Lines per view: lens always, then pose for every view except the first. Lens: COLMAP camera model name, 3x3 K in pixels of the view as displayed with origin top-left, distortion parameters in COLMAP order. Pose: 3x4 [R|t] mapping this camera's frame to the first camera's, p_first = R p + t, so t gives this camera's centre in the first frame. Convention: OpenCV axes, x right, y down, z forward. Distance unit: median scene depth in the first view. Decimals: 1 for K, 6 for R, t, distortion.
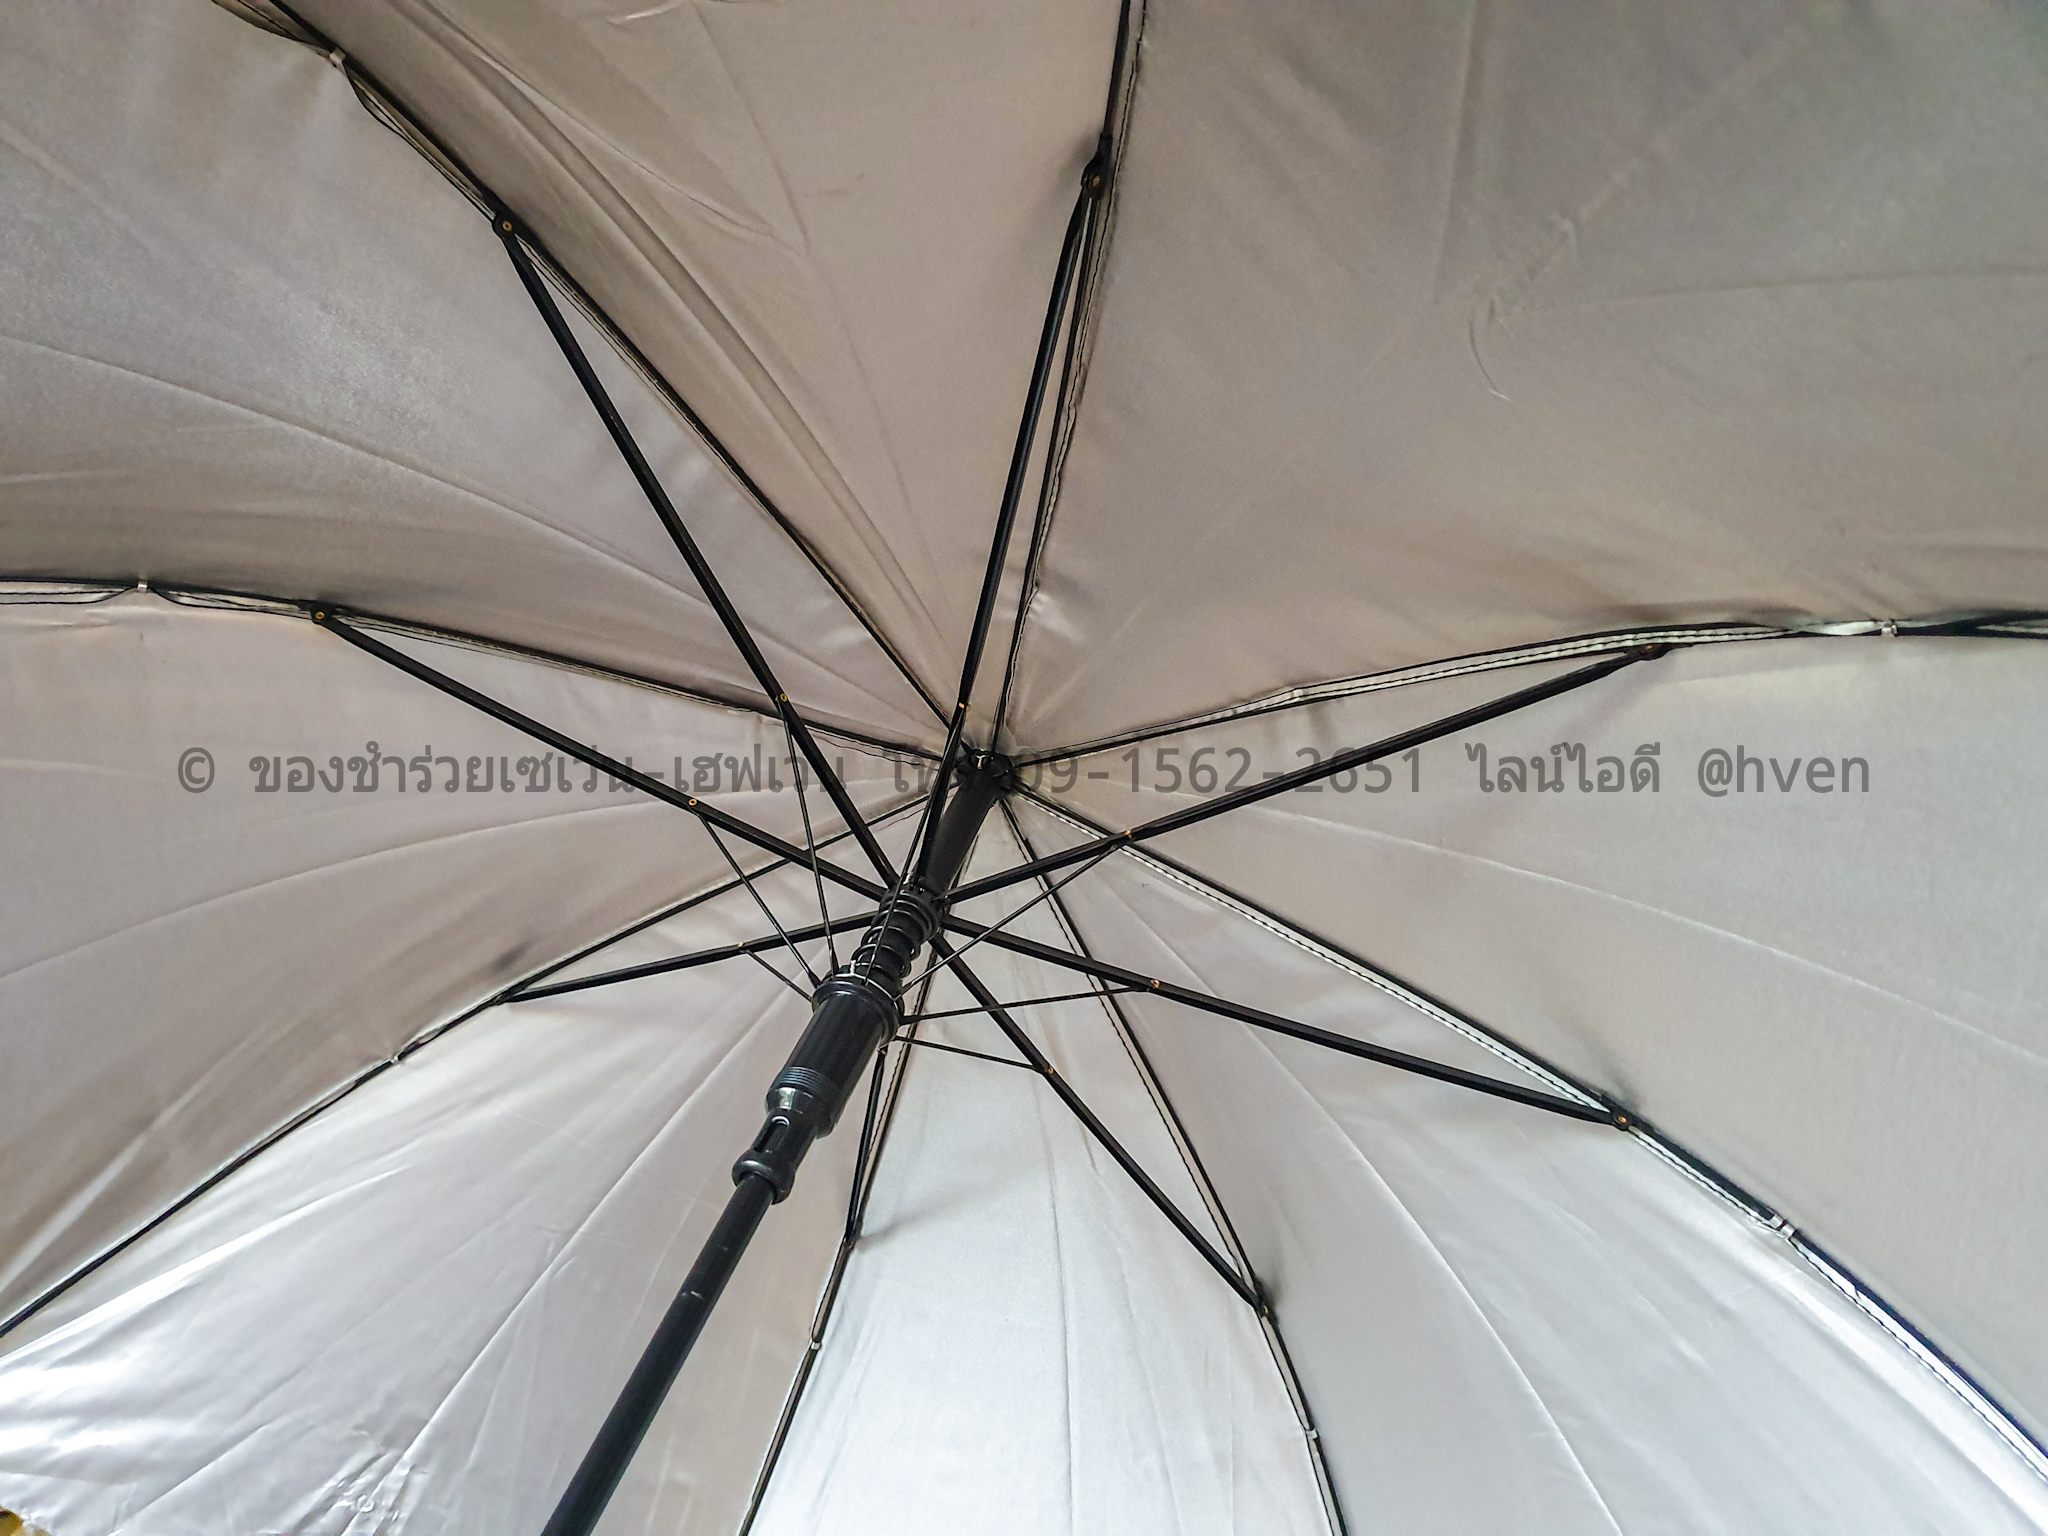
lens RADIAL K [[1690.9, 0, 1024.0], [0, 1690.9, 768.0], [0, 0, 1]] dist [0.004320, 0.007133]
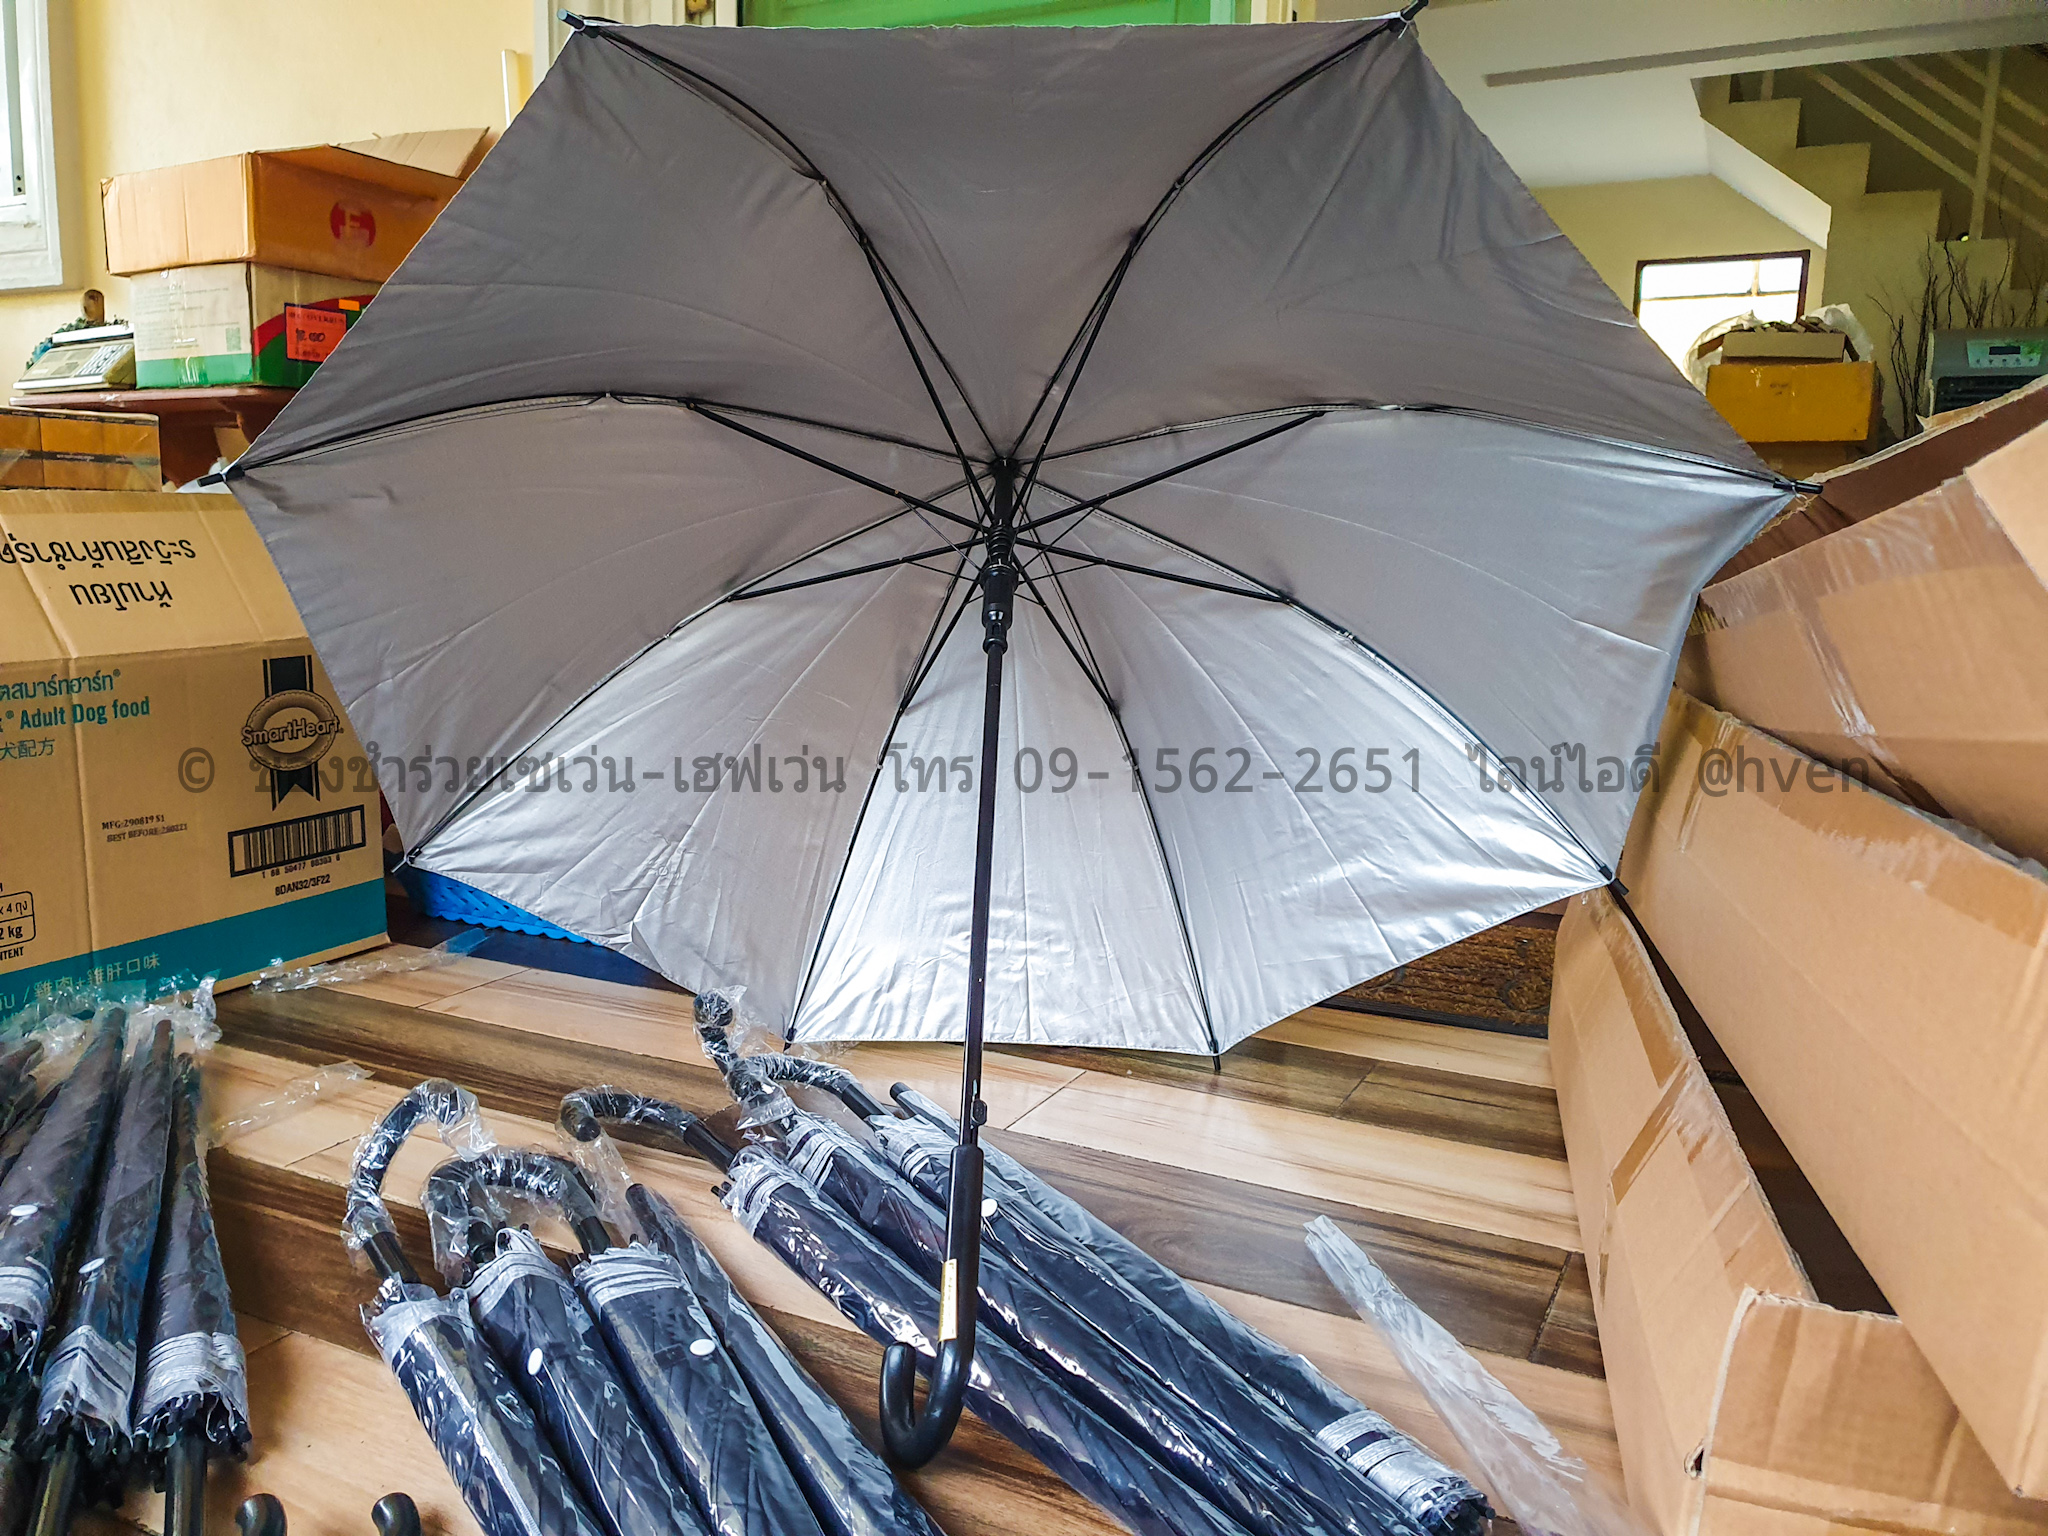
lens RADIAL K [[1690.9, 0, 1024.0], [0, 1690.9, 768.0], [0, 0, 1]] dist [0.004320, 0.007133]
pose [[0.939278, -0.110316, 0.324941, -0.667356], [0.039095, 0.975154, 0.218051, -0.083544], [-0.340922, -0.192107, 0.920254, -0.940688]]
